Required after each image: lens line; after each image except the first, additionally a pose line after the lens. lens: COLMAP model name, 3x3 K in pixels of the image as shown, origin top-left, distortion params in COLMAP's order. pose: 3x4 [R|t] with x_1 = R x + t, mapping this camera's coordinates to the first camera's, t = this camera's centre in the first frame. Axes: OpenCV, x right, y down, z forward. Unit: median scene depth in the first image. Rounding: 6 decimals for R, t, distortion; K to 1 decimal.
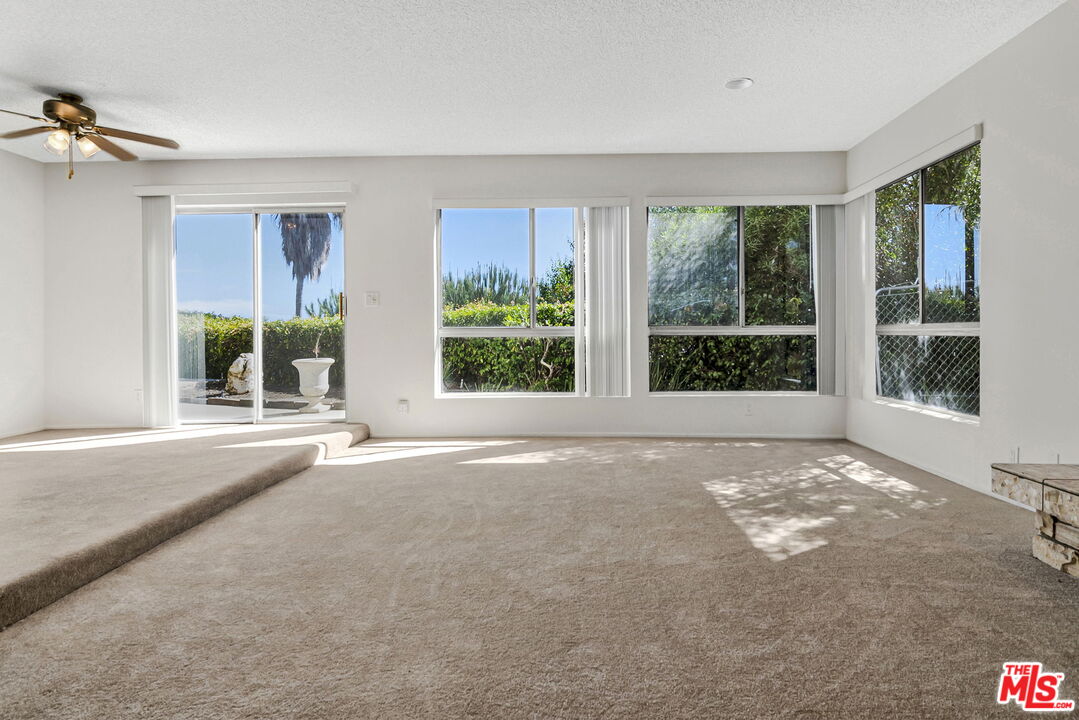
lens RADIAL K [[611.3, 0, 537.2], [0, 611.3, 371.6], [0, 0, 1]] dist [-0.003041, -0.000939]
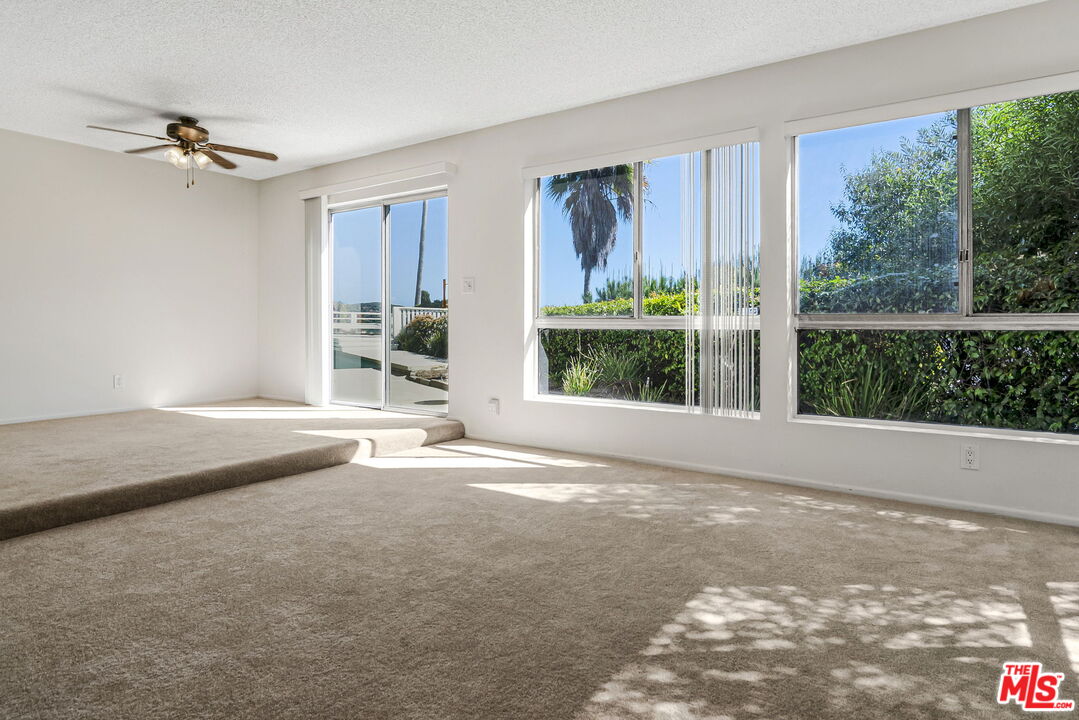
lens RADIAL K [[610.4, 0, 539.2], [0, 610.4, 325.3], [0, 0, 1]] dist [-0.005963, -0.000883]
pose [[0.841334, 0.009132, -0.540439, 0.310452], [-0.041047, 0.998049, -0.047037, -0.020273], [0.538955, 0.061757, 0.840068, 0.290345]]
